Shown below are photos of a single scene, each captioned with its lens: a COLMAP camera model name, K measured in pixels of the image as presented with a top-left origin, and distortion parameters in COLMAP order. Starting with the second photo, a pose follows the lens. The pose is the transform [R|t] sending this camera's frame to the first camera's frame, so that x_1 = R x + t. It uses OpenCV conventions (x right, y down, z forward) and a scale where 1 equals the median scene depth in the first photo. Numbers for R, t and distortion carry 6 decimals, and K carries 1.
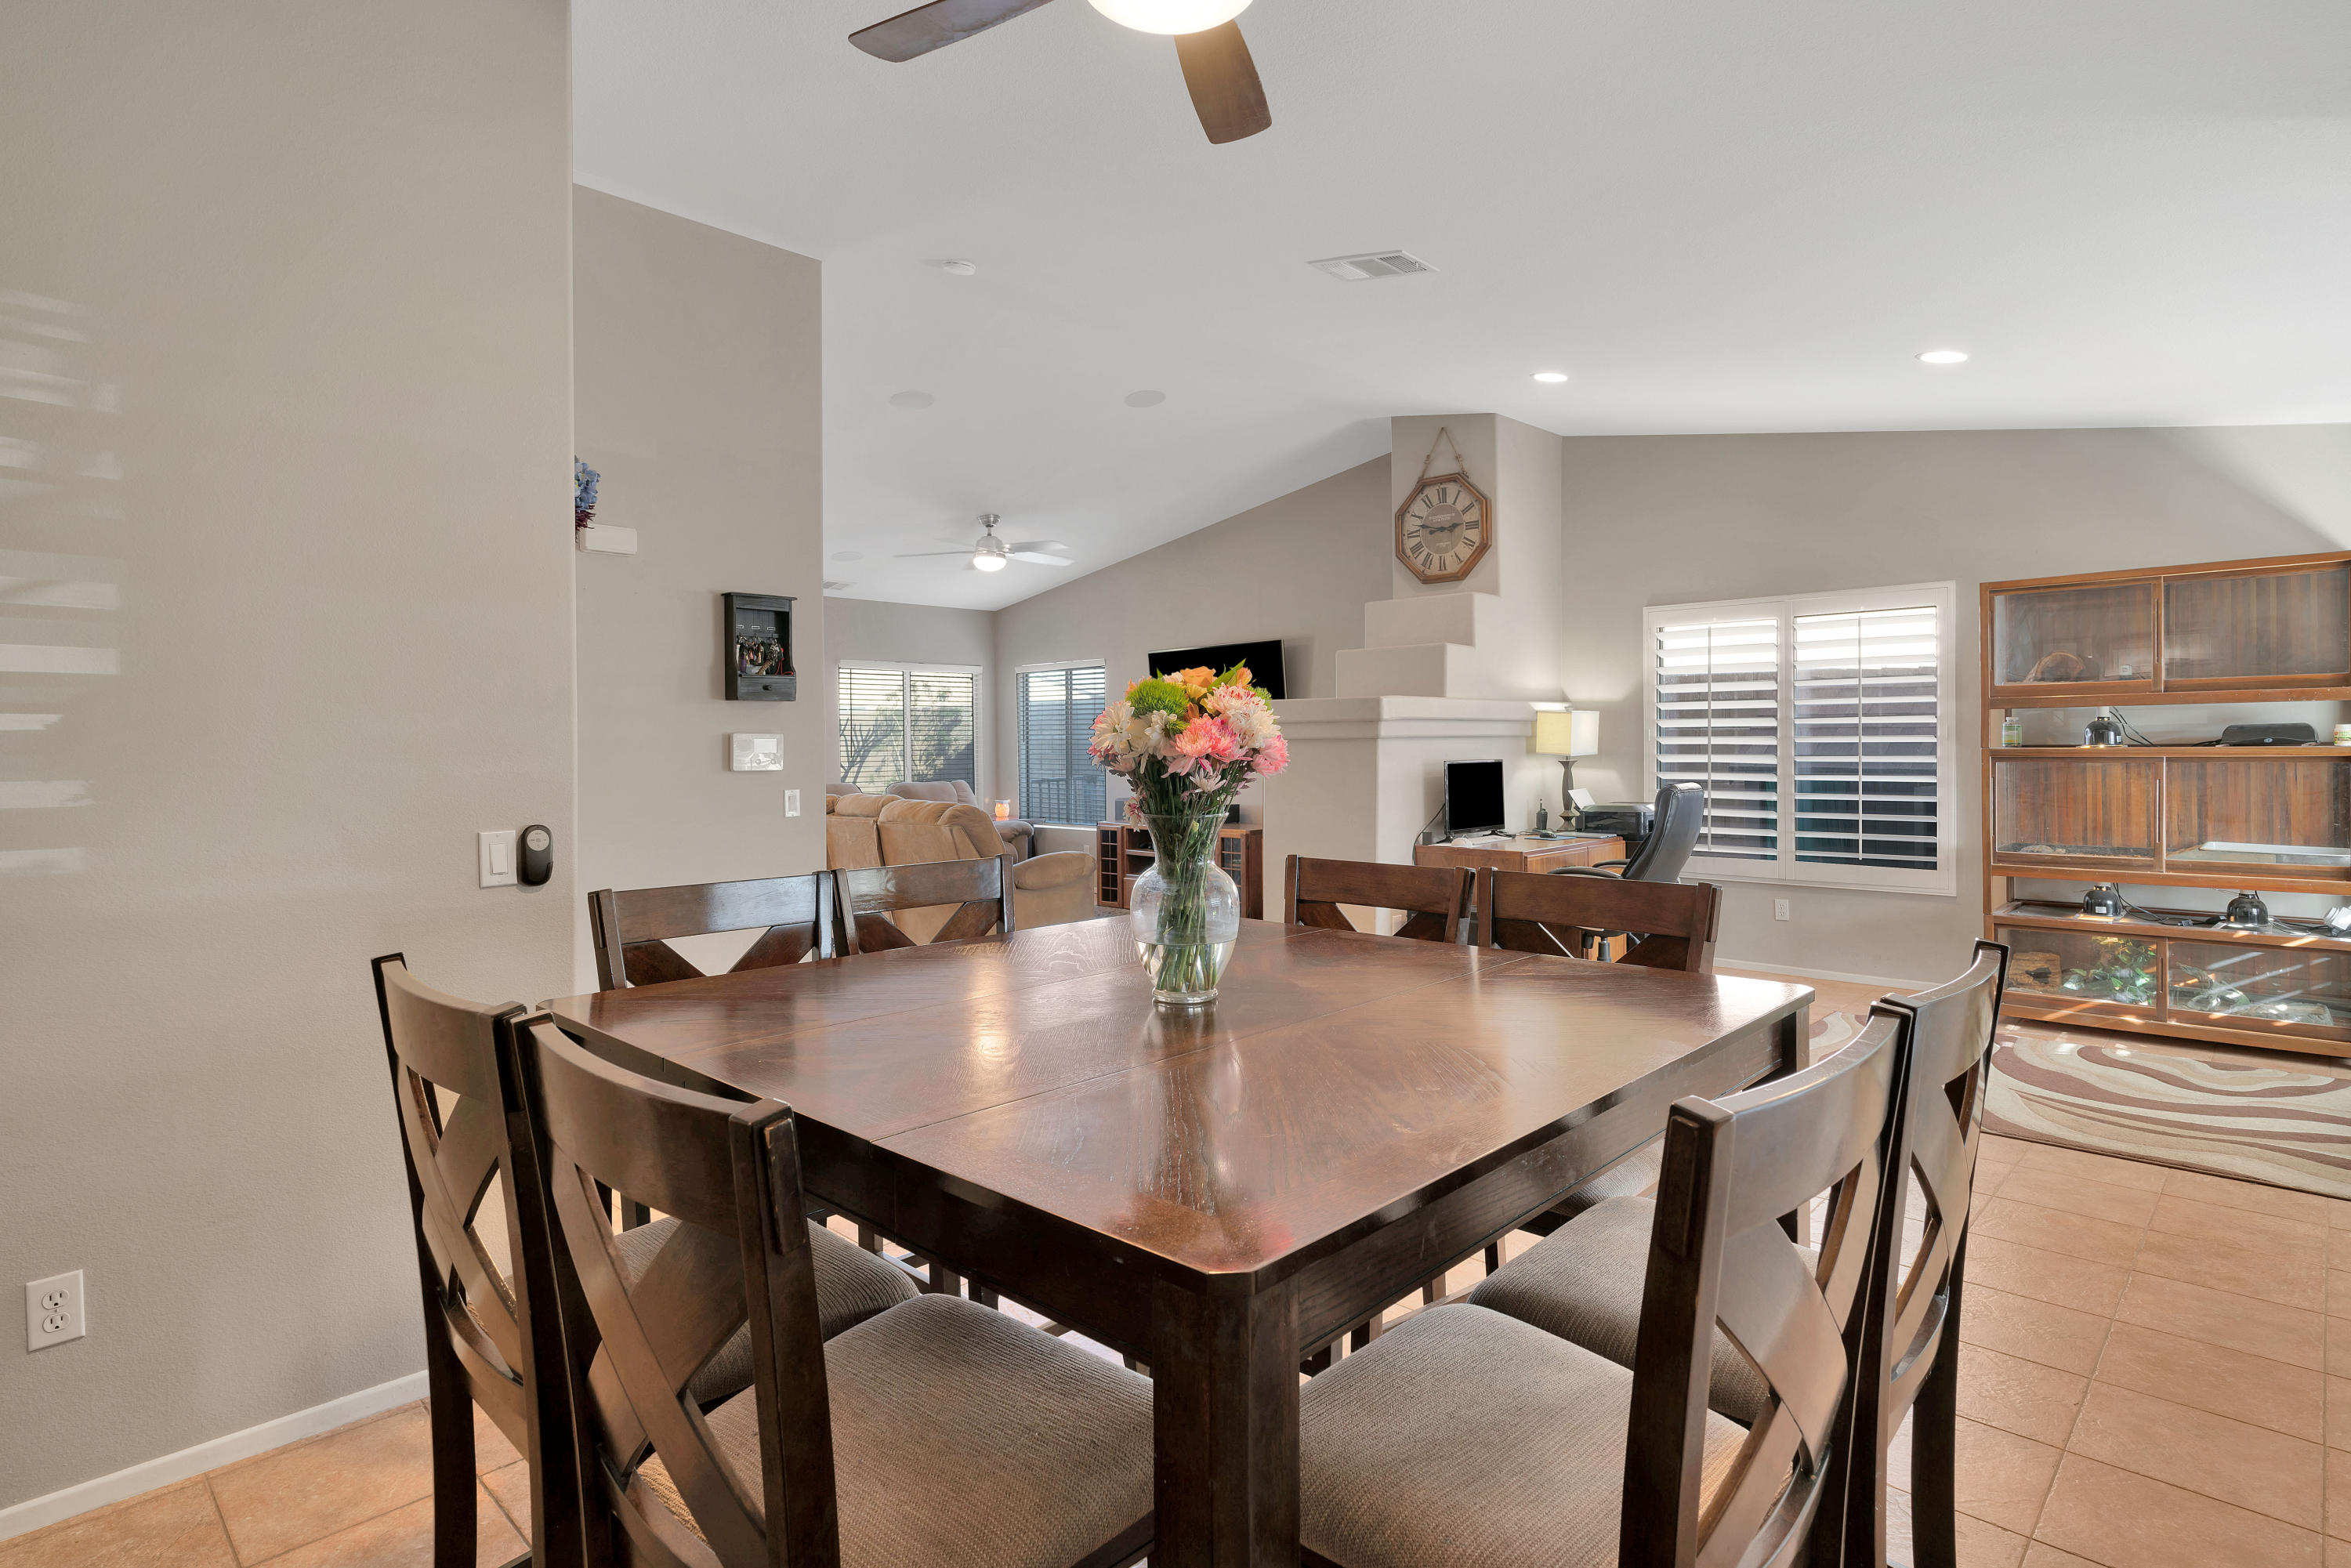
lens RADIAL K [[1210.8, 0, 1169.6], [0, 1210.8, 749.0], [0, 0, 1]] dist [-0.010938, 0.008261]
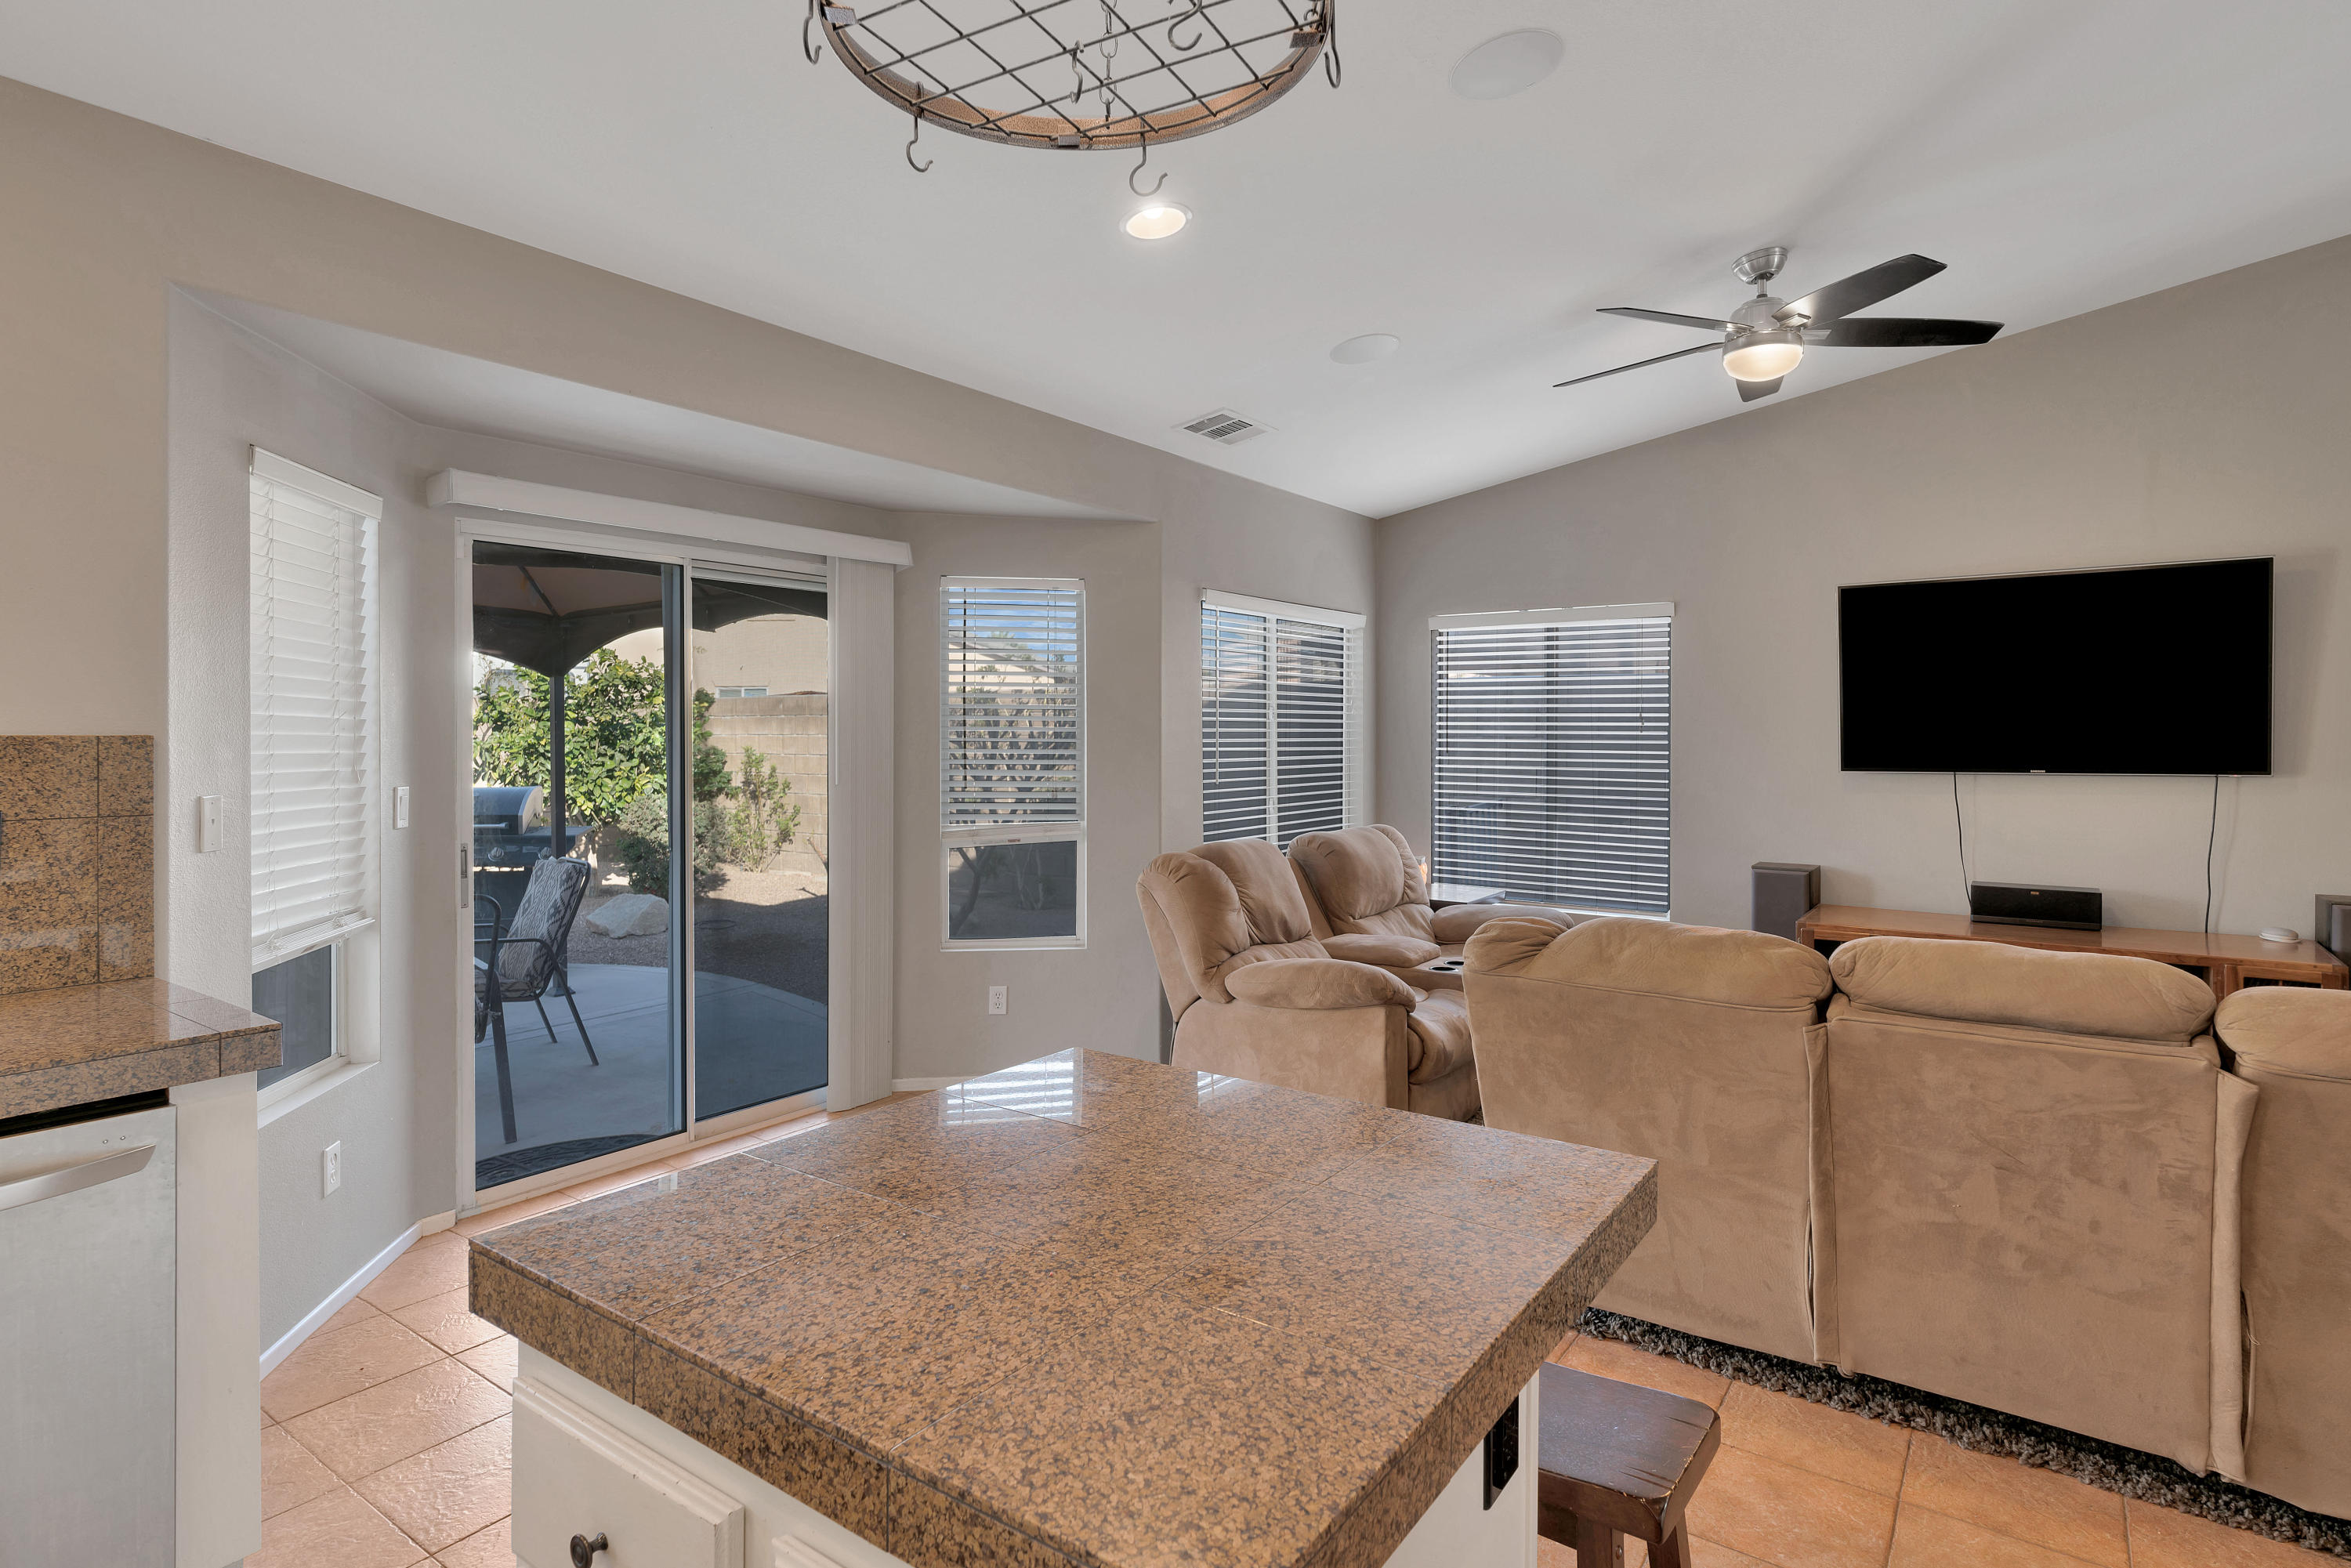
lens RADIAL K [[1210.8, 0, 1172.9], [0, 1210.8, 728.0], [0, 0, 1]] dist [-0.010938, 0.008261]
pose [[0.990003, 0.011264, 0.140593, -0.542119], [-0.010020, 0.999904, -0.009556, -0.016616], [-0.140687, 0.008051, 0.990021, 0.770127]]
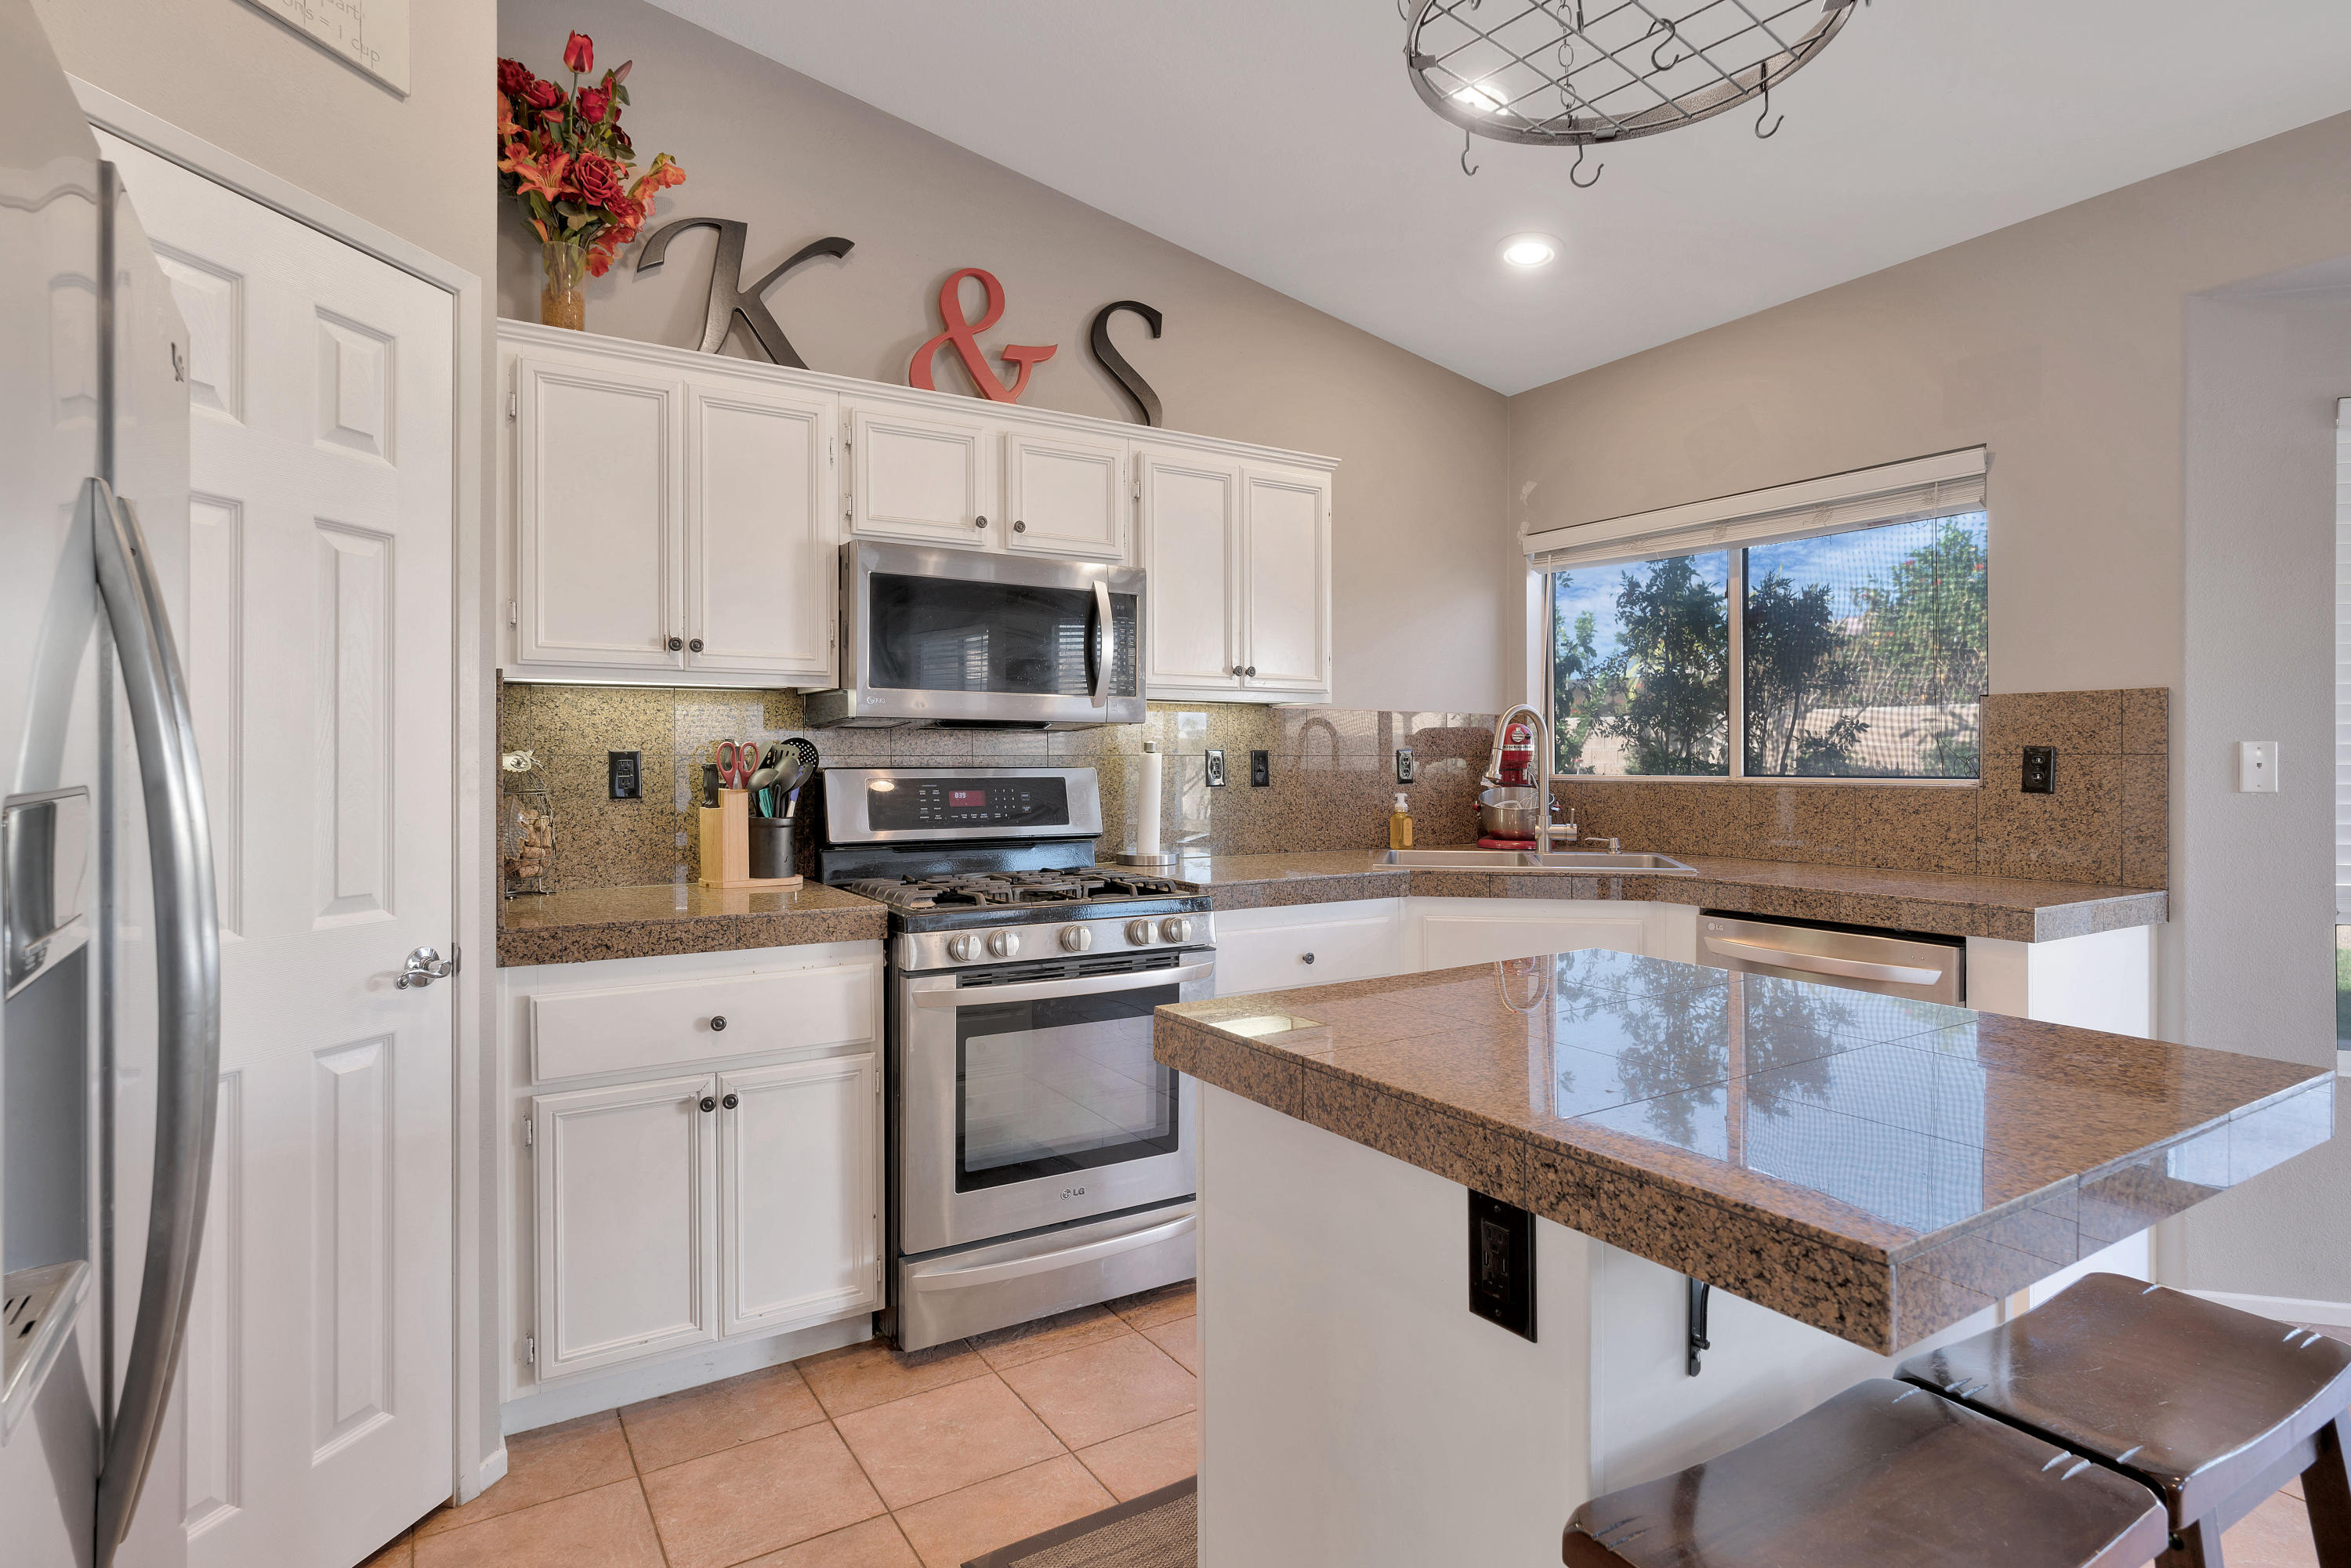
lens RADIAL K [[1210.8, 0, 1153.0], [0, 1210.8, 759.5], [0, 0, 1]] dist [-0.010938, 0.008261]
pose [[-0.243111, 0.009066, -0.969956, -0.307339], [-0.002841, 0.999945, 0.010059, 0.005883], [0.969994, 0.005201, -0.243072, 0.914735]]
